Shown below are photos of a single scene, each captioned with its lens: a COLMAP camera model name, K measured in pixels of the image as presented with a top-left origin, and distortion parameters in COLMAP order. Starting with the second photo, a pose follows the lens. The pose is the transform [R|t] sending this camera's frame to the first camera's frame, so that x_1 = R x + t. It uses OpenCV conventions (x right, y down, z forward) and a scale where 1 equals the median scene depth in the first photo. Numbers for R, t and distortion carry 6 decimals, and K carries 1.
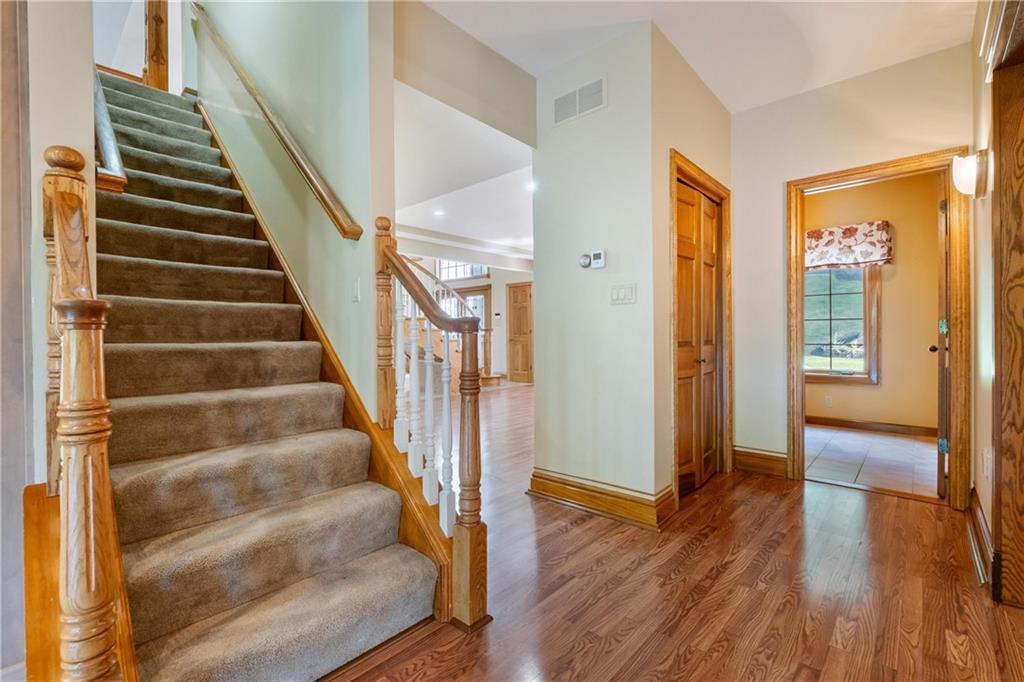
lens RADIAL K [[450.9, 0, 508.6], [0, 450.9, 338.8], [0, 0, 1]] dist [-0.008963, -0.000461]
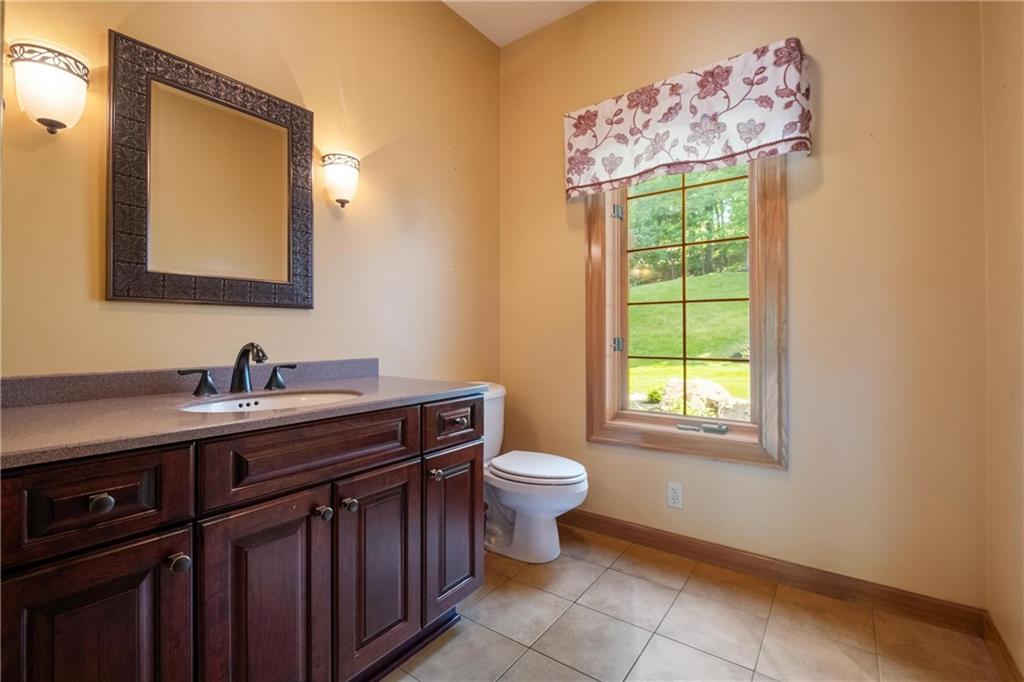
lens RADIAL K [[458.4, 0, 507.9], [0, 458.4, 337.2], [0, 0, 1]] dist [-0.001687, -0.002512]
pose [[0.994202, 0.000563, 0.107525, 0.533106], [0.000819, 0.999918, -0.012803, -0.002251], [-0.107524, 0.012817, 0.994120, 0.614412]]
